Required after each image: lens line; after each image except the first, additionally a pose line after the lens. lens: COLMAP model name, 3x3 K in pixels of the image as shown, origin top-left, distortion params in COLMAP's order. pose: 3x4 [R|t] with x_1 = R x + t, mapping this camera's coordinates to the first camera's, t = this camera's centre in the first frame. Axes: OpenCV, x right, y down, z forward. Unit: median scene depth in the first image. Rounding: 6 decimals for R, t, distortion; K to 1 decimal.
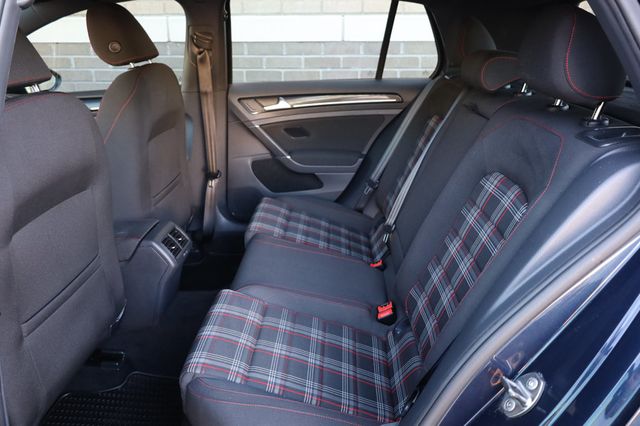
lens RADIAL K [[501.3, 0, 320.0], [0, 501.3, 213.0], [0, 0, 1]] dist [0.000405, 0.002046]
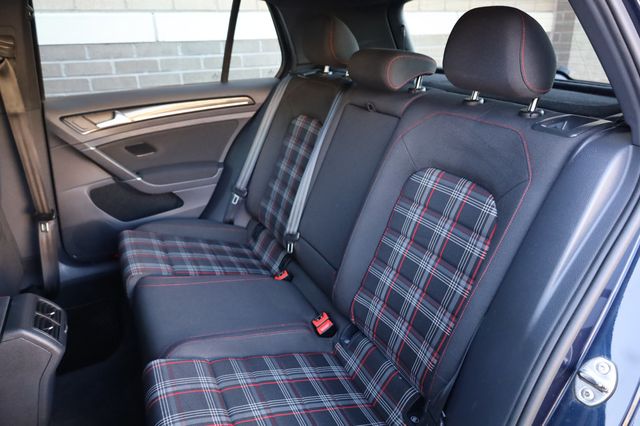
lens RADIAL K [[463.3, 0, 340.0], [0, 463.3, 215.5], [0, 0, 1]] dist [-0.007542, -0.001773]
pose [[0.860939, -0.197426, 0.468836, -0.154302], [0.179628, 0.980234, 0.082917, -0.054536], [-0.475939, 0.012830, 0.879385, 0.137881]]
